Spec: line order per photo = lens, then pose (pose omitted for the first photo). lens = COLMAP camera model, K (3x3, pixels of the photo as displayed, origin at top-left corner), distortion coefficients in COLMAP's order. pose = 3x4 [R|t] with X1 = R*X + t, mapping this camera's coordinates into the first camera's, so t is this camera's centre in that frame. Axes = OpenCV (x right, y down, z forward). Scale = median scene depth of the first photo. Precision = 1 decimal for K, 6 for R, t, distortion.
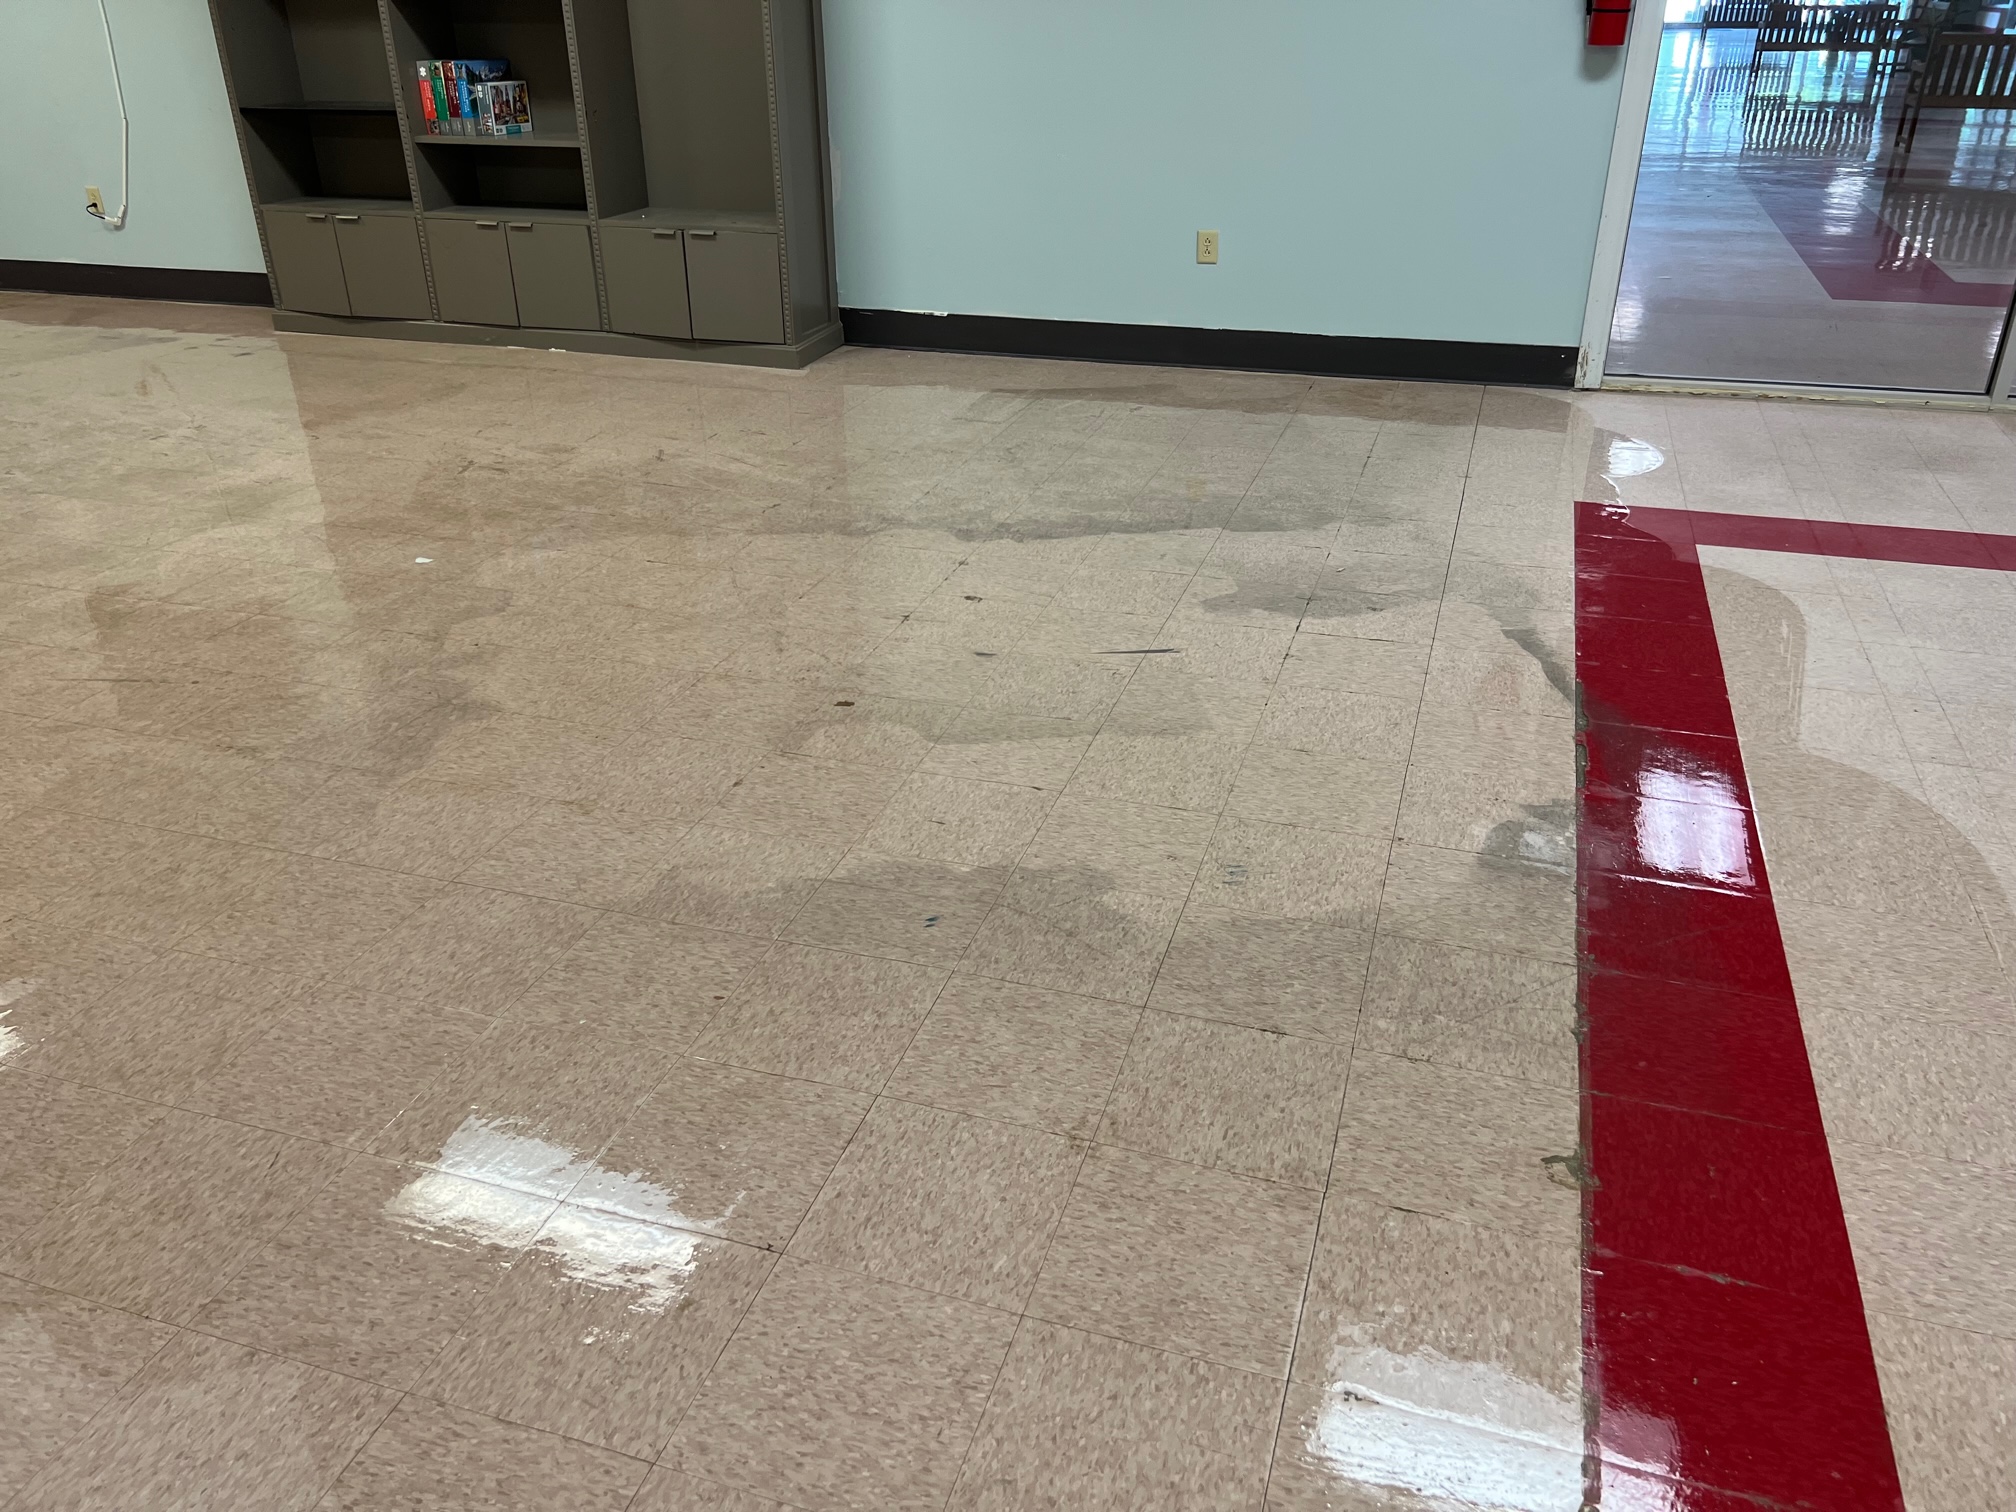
lens RADIAL K [[1524.1, 0, 1006.6], [0, 1524.1, 754.7], [0, 0, 1]] dist [0.044618, -0.037387]
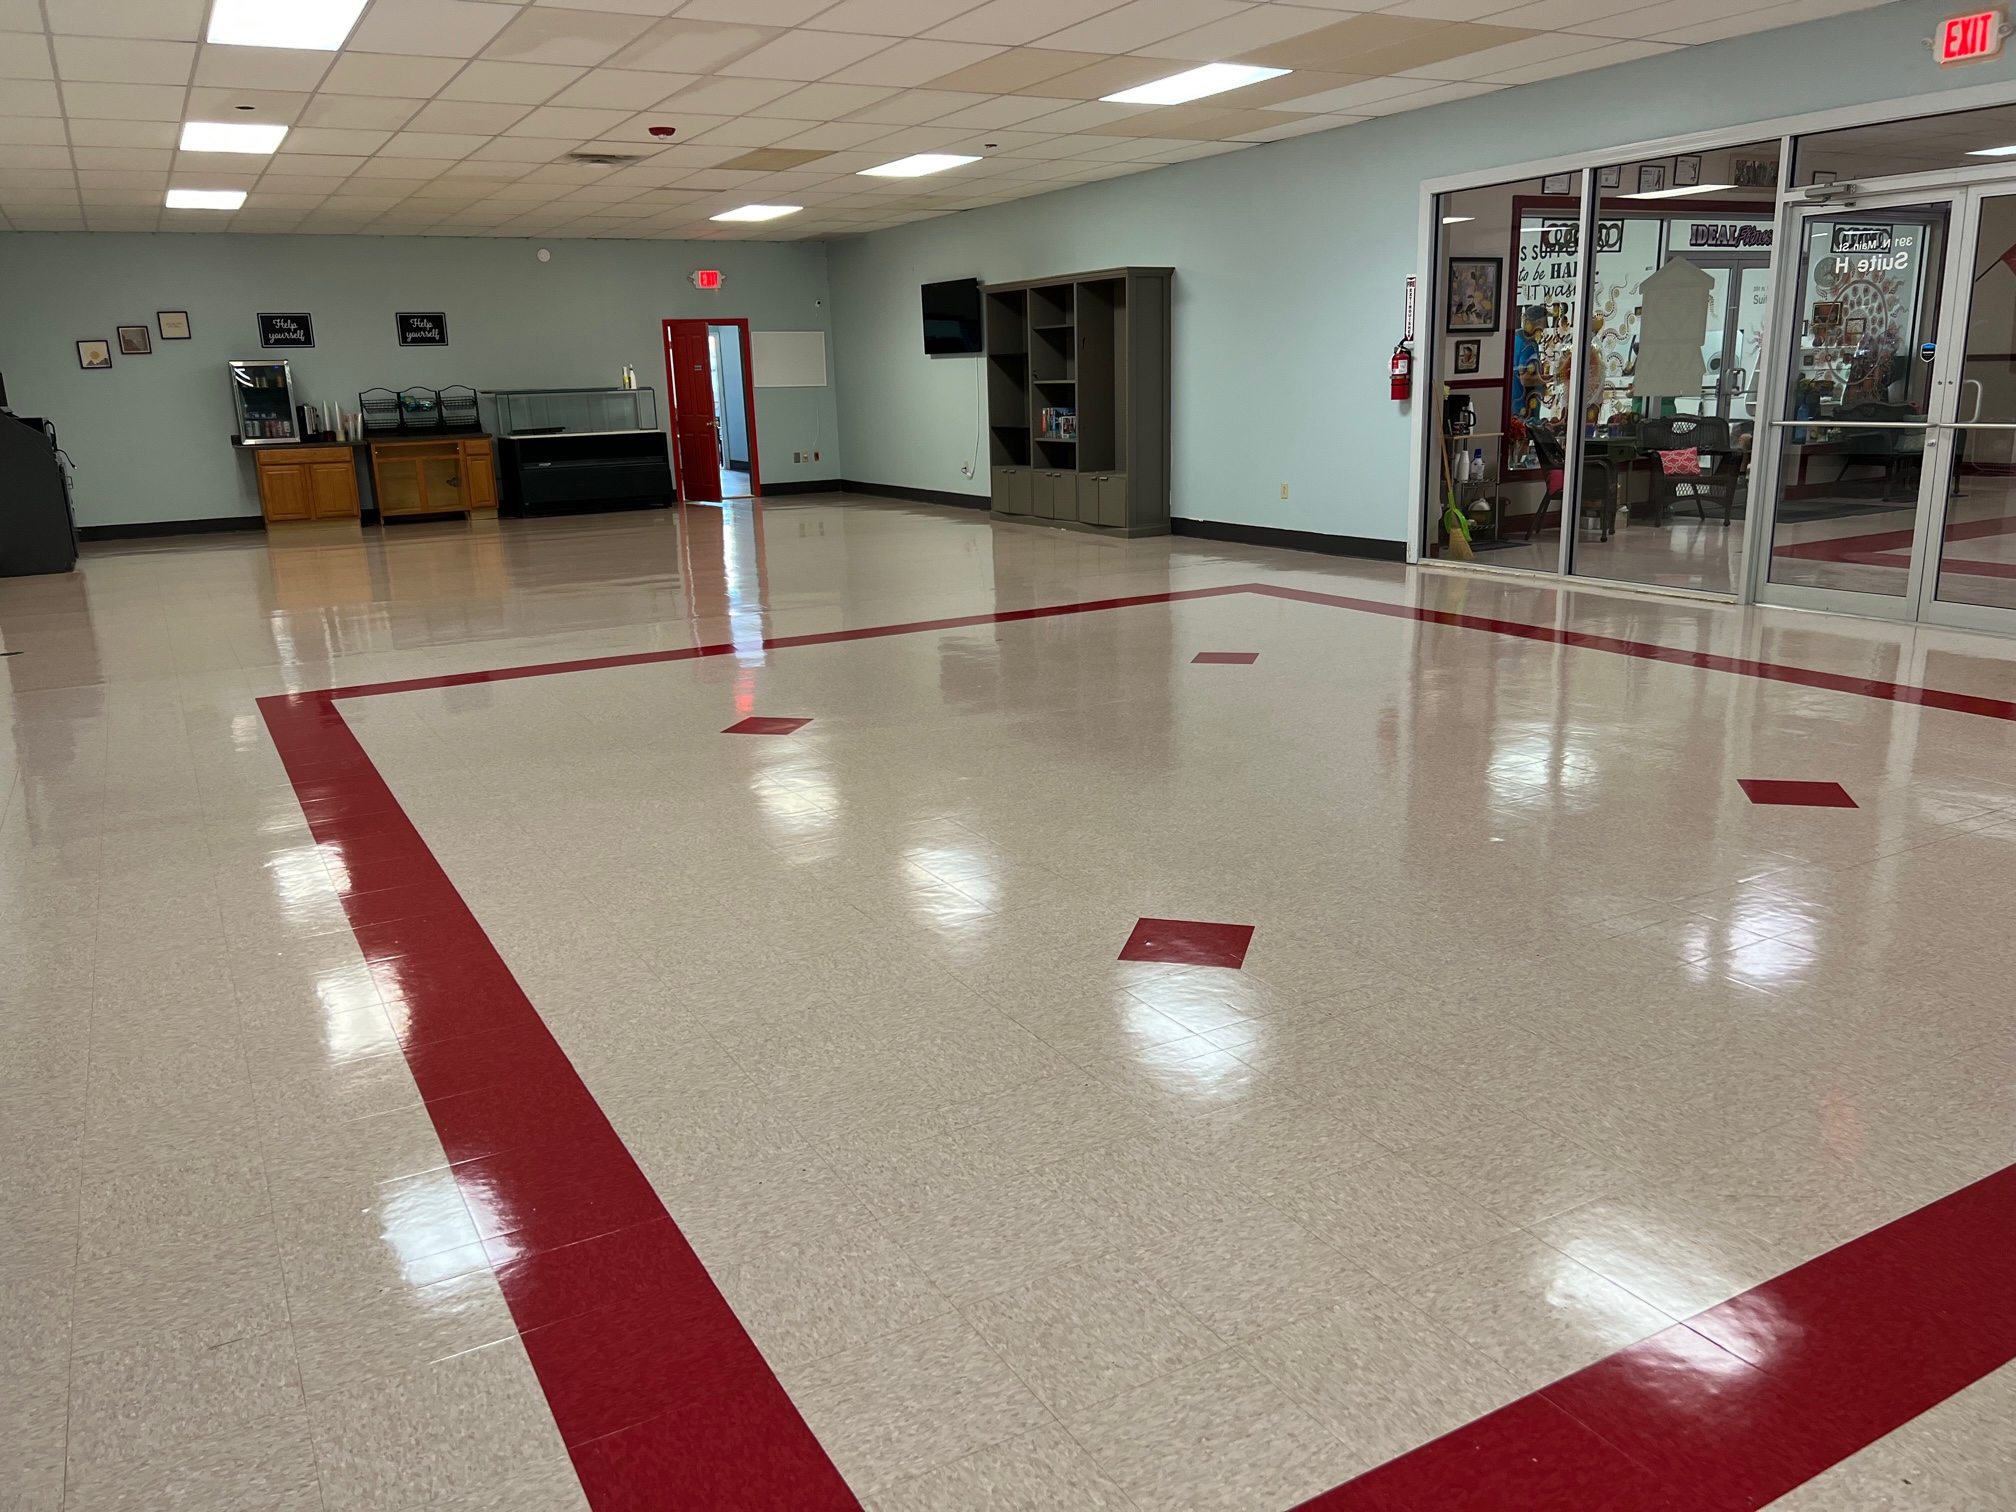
lens RADIAL K [[1524.1, 0, 1007.7], [0, 1524.1, 759.1], [0, 0, 1]] dist [0.044618, -0.037387]
pose [[0.742003, 0.149440, -0.653529, 1.177171], [-0.280471, 0.954623, -0.100151, 0.301825], [0.608907, 0.257608, 0.750247, -0.624953]]
